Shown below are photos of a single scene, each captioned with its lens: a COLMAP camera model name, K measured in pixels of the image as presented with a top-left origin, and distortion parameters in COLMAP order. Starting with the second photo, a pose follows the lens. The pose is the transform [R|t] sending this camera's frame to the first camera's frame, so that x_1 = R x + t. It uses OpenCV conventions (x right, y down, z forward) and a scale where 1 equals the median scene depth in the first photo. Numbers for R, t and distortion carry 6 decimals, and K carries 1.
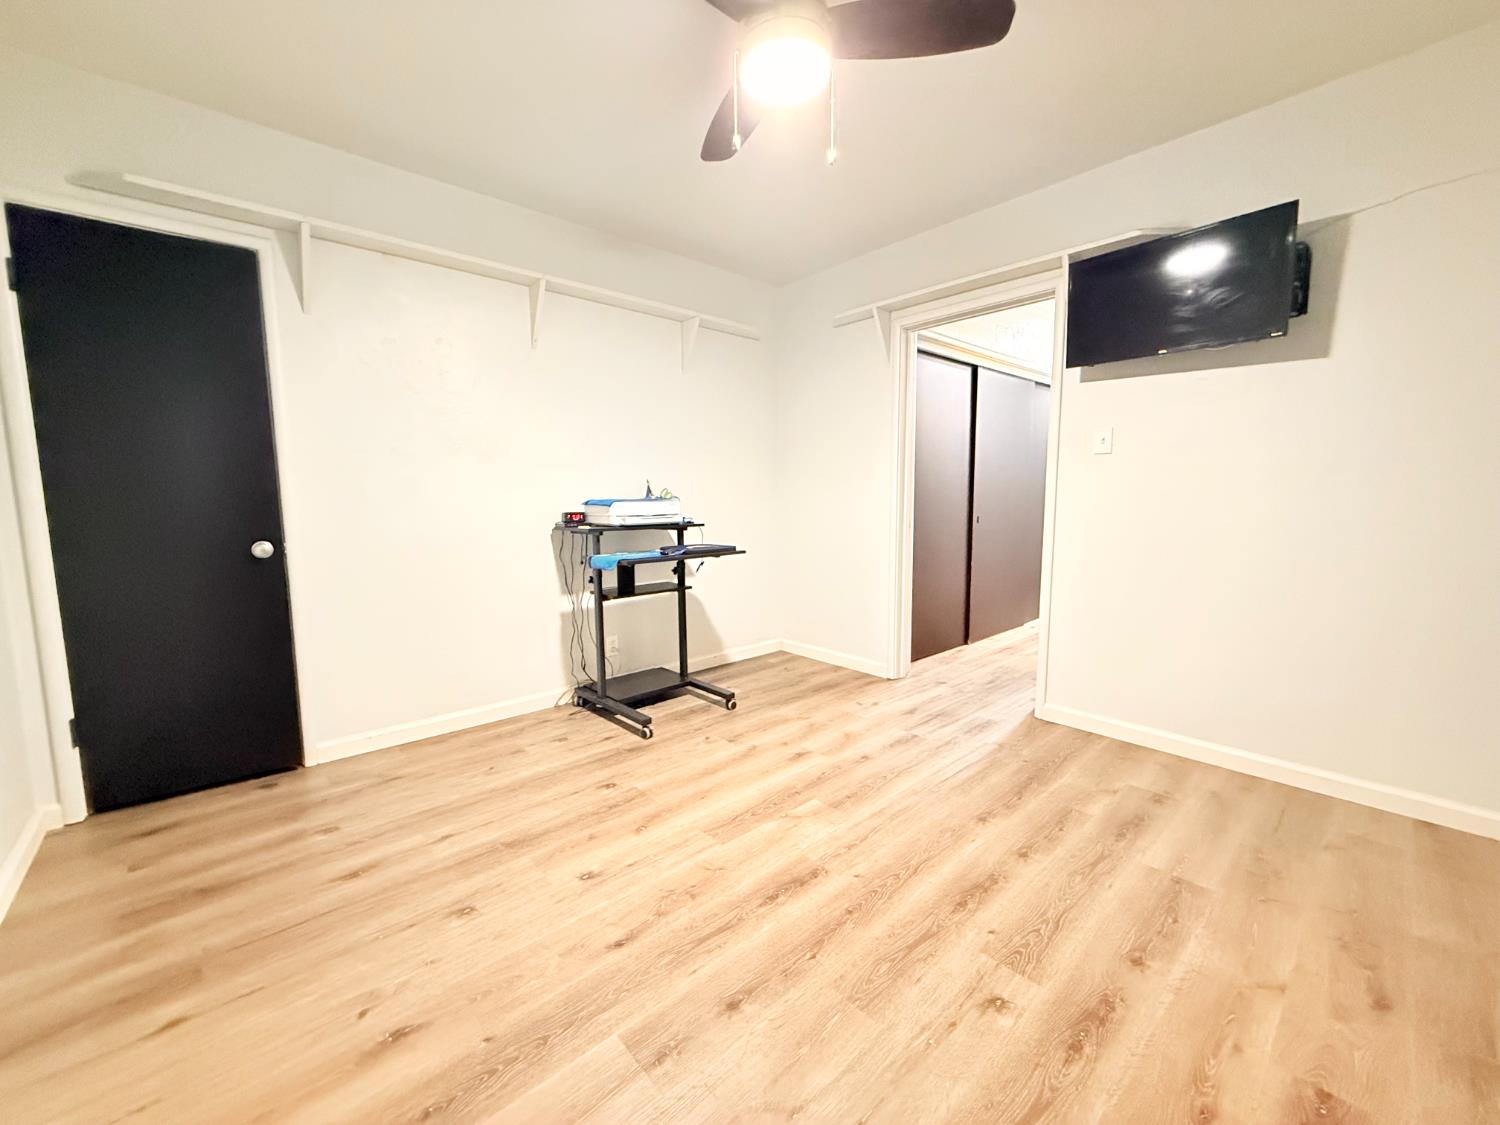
lens RADIAL K [[593.9, 0, 745.3], [0, 593.9, 561.0], [0, 0, 1]] dist [-0.001234, -0.000326]
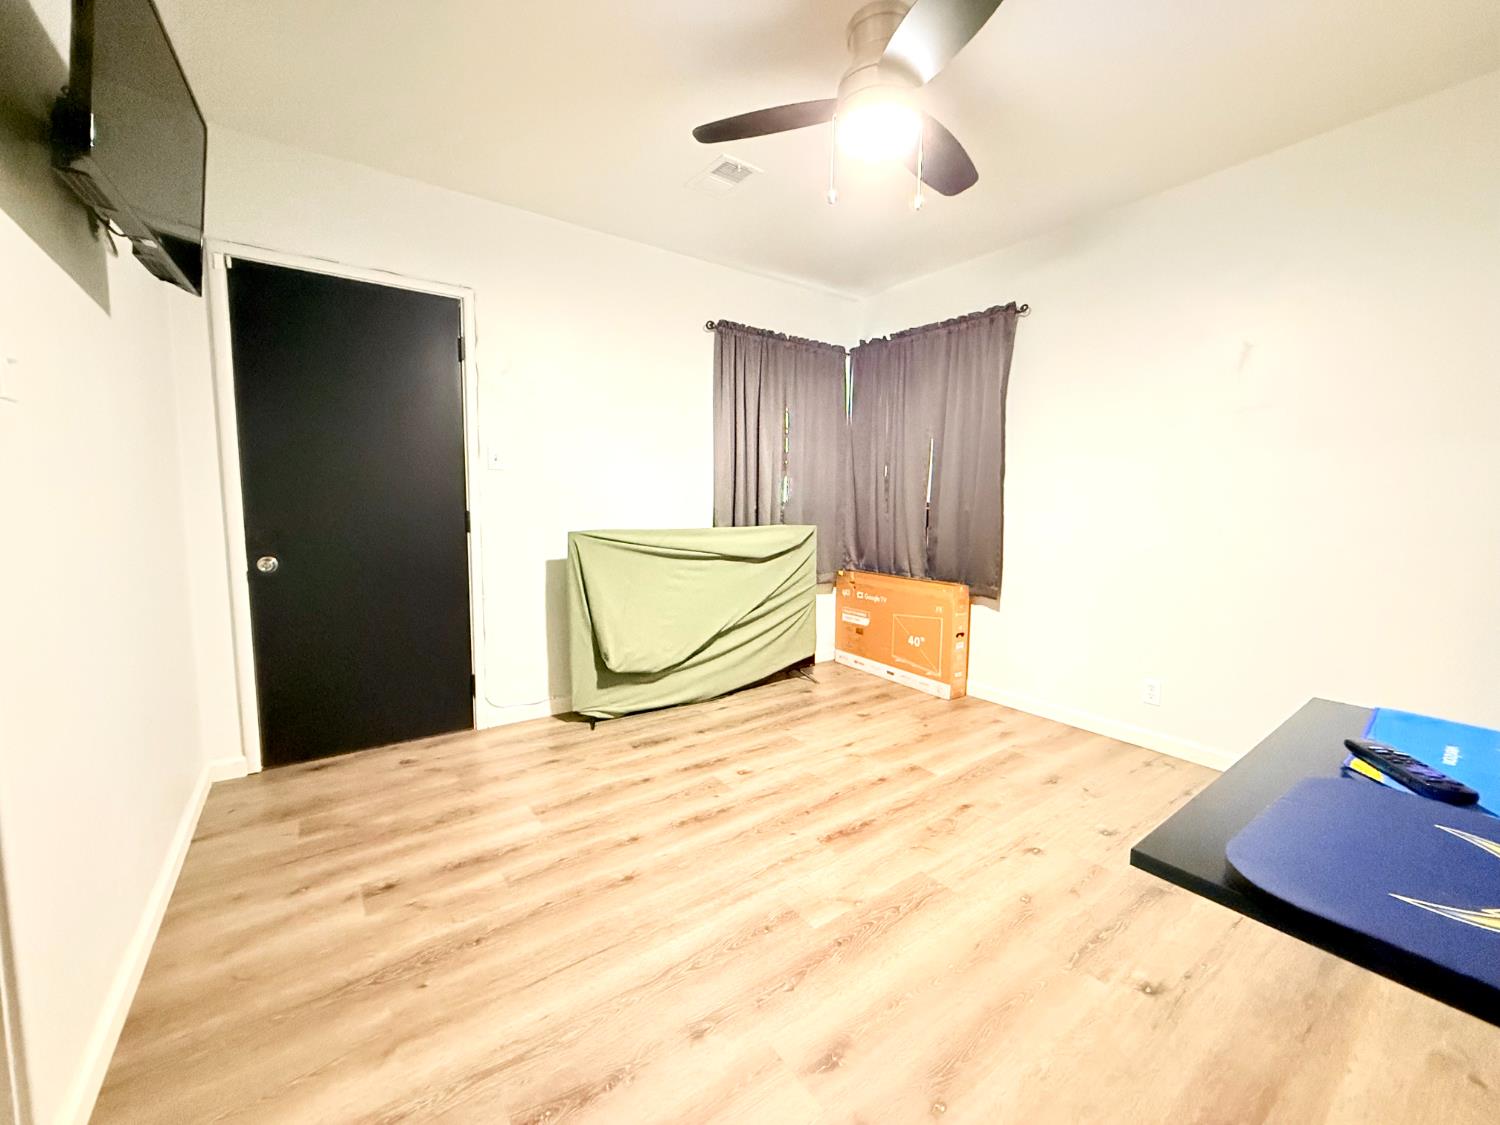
lens RADIAL K [[593.9, 0, 745.3], [0, 593.9, 561.0], [0, 0, 1]] dist [-0.001234, -0.000326]
pose [[-0.994351, -0.013097, 0.105327, 0.155303], [0.008923, 0.978530, 0.205910, -0.223275], [-0.105762, 0.205687, -0.972886, 1.911191]]
